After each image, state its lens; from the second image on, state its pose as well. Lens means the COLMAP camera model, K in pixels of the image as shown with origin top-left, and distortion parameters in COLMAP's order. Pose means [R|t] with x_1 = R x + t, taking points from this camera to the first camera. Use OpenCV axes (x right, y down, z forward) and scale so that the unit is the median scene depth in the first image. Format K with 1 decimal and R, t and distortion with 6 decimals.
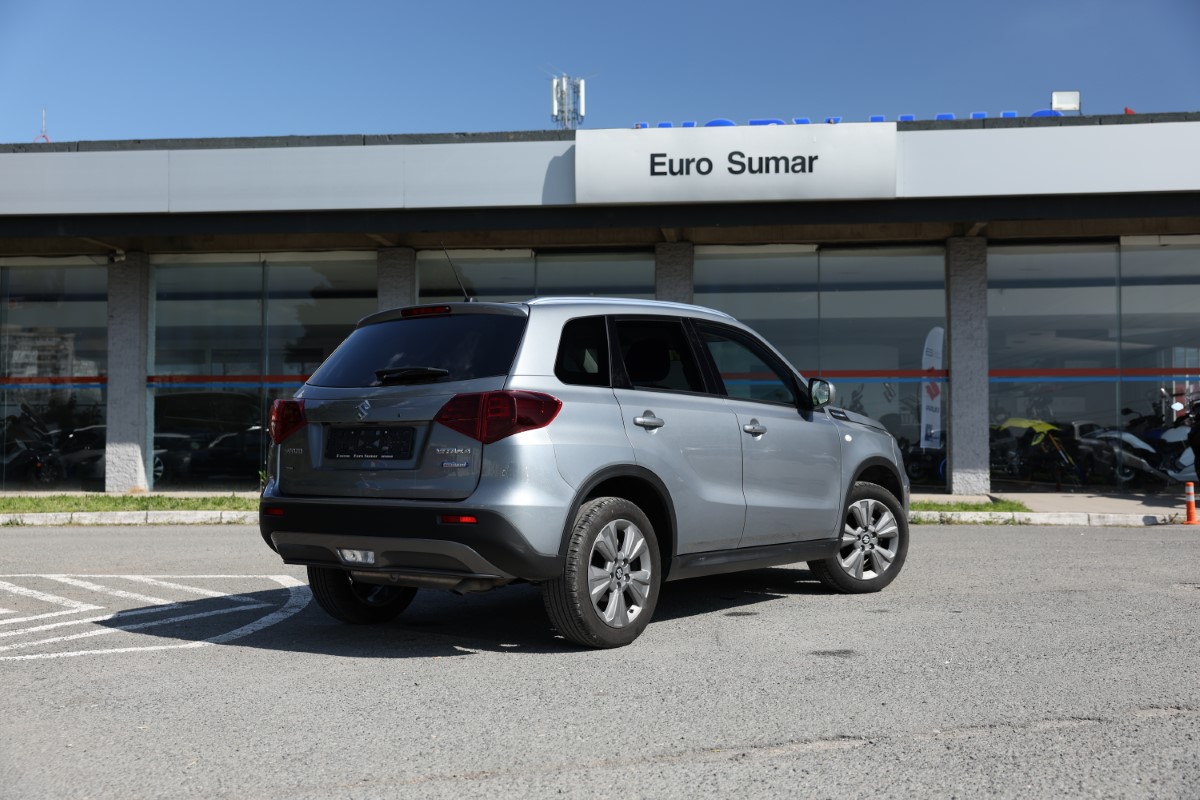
lens RADIAL K [[1336.3, 0, 598.2], [0, 1336.3, 396.6], [0, 0, 1]] dist [0.038529, 0.000000]
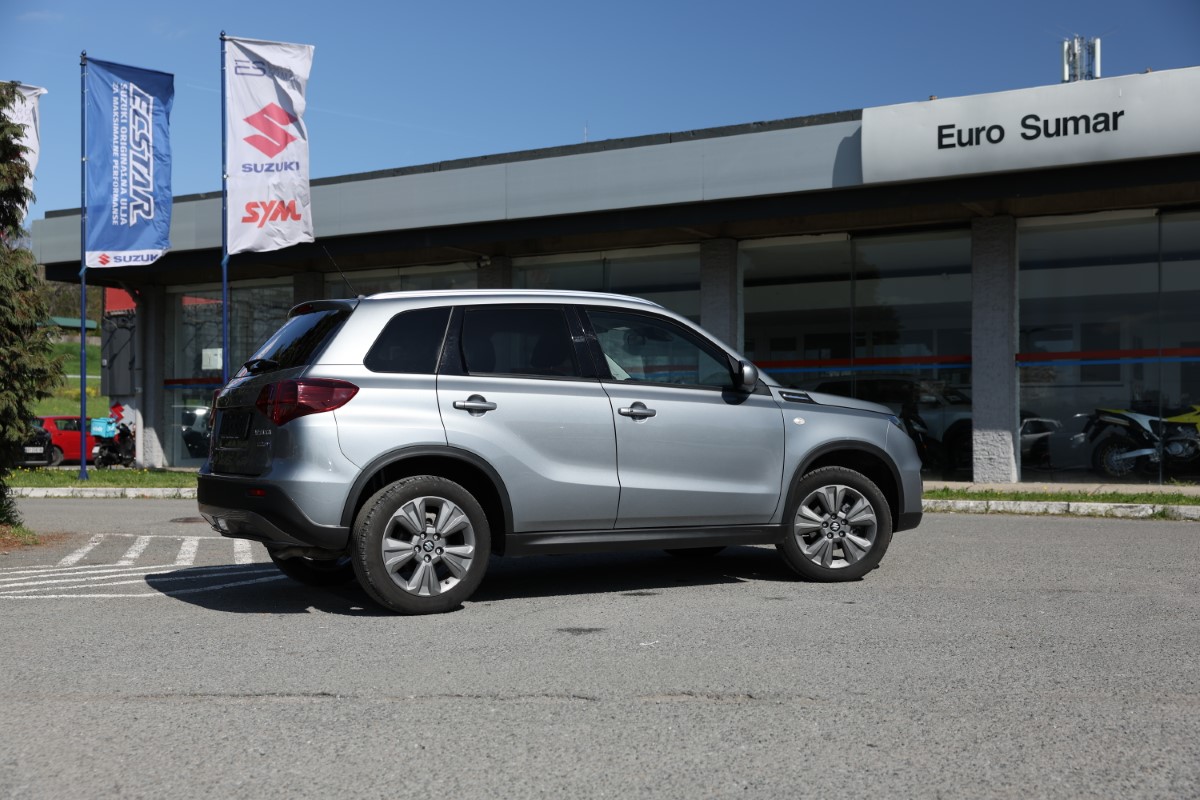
lens RADIAL K [[1336.3, 0, 599.7], [0, 1336.3, 402.2], [0, 0, 1]] dist [0.038529, 0.000000]
pose [[0.915520, -0.007543, -0.402201, 0.202346], [0.012739, 0.999866, 0.010247, 0.002430], [0.402070, -0.014505, 0.915494, 0.024648]]
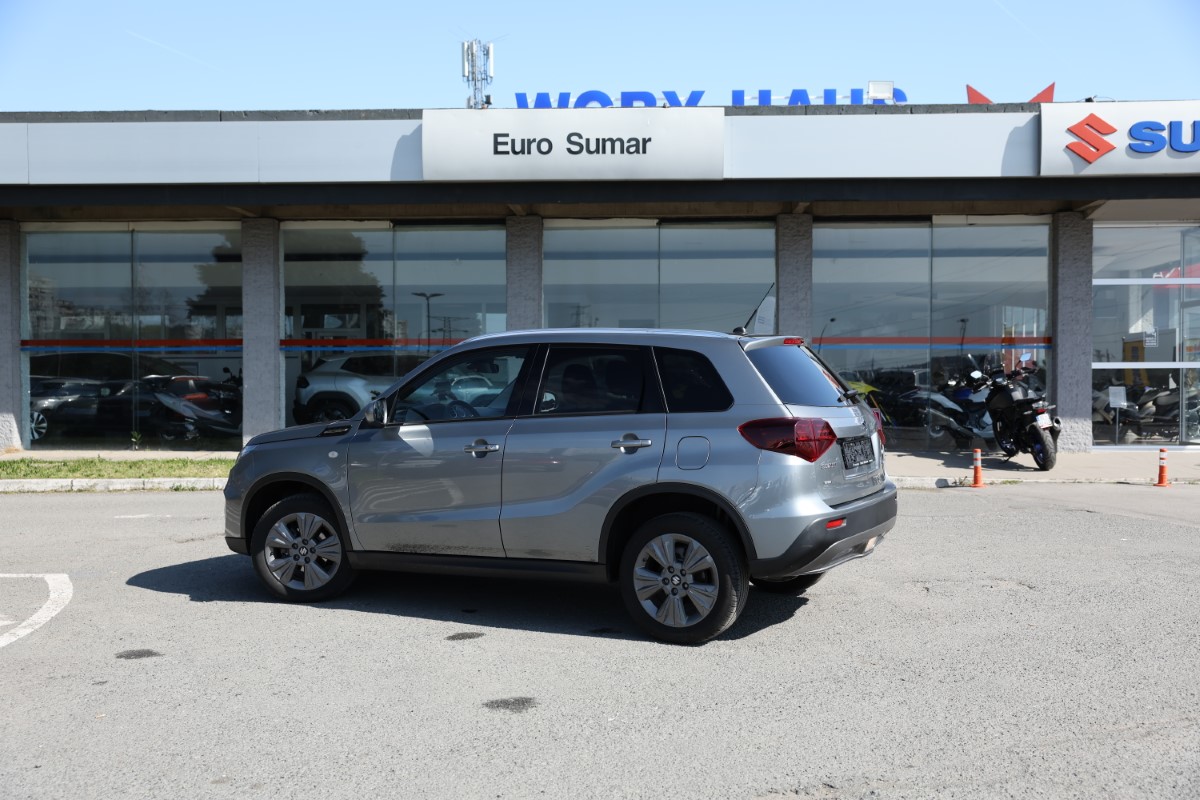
lens RADIAL K [[1203.5, 0, 603.5], [0, 1203.5, 401.1], [0, 0, 1]] dist [0.003863, 0.000000]
pose [[0.997900, -0.001954, 0.064746, 0.063819], [-0.001940, 0.998194, 0.060033, -0.029036], [-0.064747, -0.060033, 0.996094, 0.041325]]
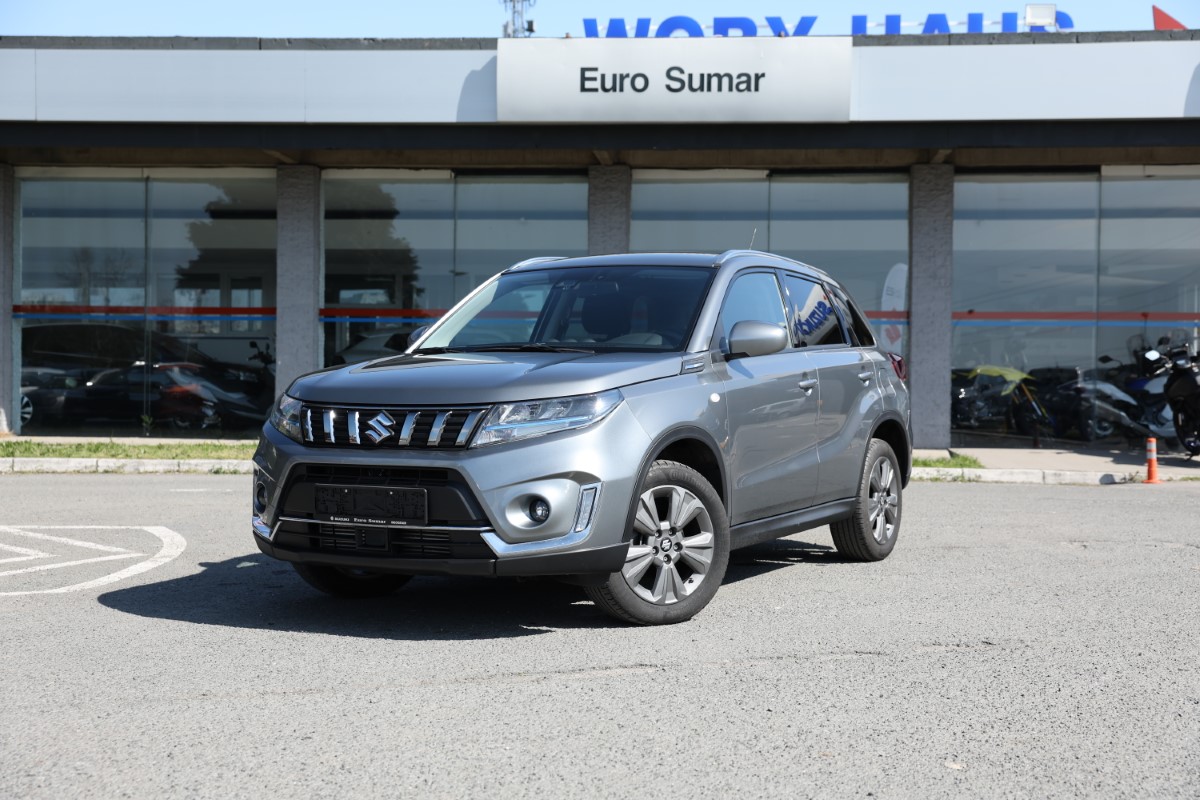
lens RADIAL K [[1584.7, 0, 602.1], [0, 1584.7, 397.5], [0, 0, 1]] dist [0.095786, 0.000000]
pose [[0.999575, 0.011523, 0.026777, 0.027714], [-0.012692, 0.998955, 0.043901, -0.007024], [-0.026243, -0.044222, 0.998677, -0.079087]]
